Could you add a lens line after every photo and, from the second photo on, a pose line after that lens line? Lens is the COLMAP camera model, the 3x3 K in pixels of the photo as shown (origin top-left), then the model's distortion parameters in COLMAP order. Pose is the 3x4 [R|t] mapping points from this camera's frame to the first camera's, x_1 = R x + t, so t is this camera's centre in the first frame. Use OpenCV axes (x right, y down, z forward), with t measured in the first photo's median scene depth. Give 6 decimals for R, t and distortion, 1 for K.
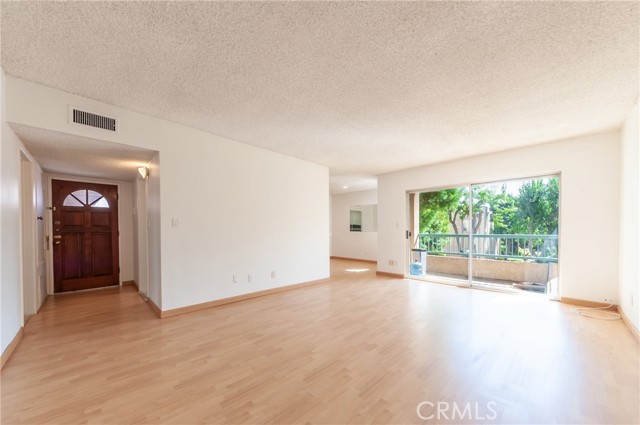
lens RADIAL K [[236.4, 0, 314.3], [0, 236.4, 231.1], [0, 0, 1]] dist [-0.012201, -0.000094]
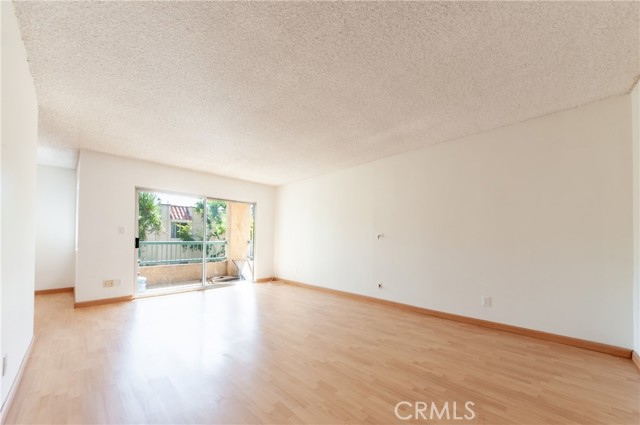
lens RADIAL K [[236.4, 0, 314.3], [0, 236.4, 231.1], [0, 0, 1]] dist [-0.012201, -0.000094]
pose [[-0.006636, 0.028581, 0.999569, -0.463027], [0.000954, 0.999591, -0.028576, -0.001745], [-0.999978, 0.000764, -0.006661, 0.484356]]
